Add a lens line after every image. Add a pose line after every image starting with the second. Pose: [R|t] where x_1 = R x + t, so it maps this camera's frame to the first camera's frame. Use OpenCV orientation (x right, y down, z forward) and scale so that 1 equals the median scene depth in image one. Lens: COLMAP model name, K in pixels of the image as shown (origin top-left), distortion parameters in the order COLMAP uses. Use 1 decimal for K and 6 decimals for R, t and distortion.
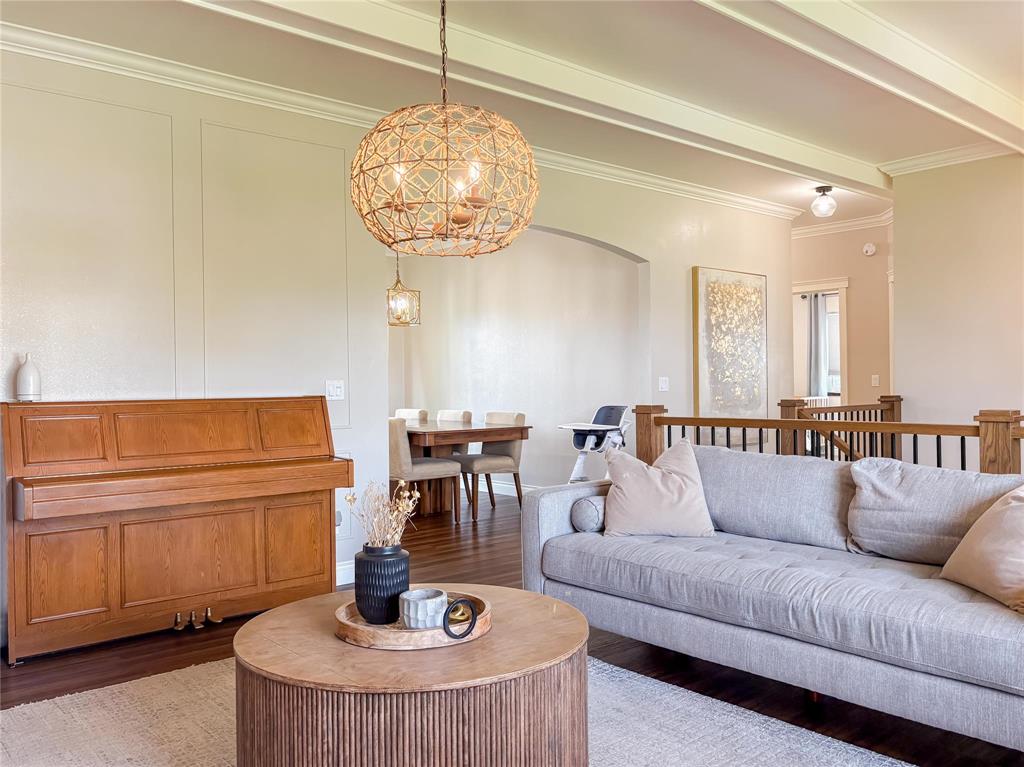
lens RADIAL K [[847.5, 0, 513.0], [0, 847.5, 383.2], [0, 0, 1]] dist [-0.004093, 0.003182]
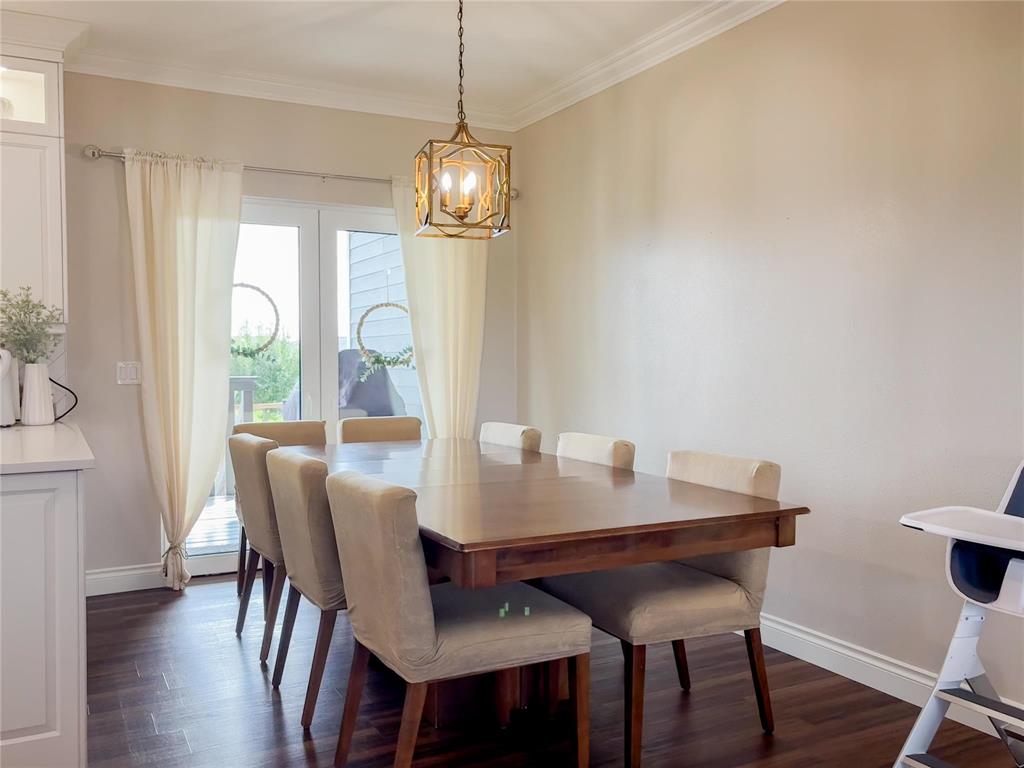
lens RADIAL K [[847.5, 0, 510.0], [0, 847.5, 385.4], [0, 0, 1]] dist [-0.004093, 0.003182]
pose [[0.976825, 0.019831, -0.213117, -0.022604], [-0.013497, 0.999424, 0.031137, -0.007497], [0.213612, -0.027539, 0.976530, 0.632976]]
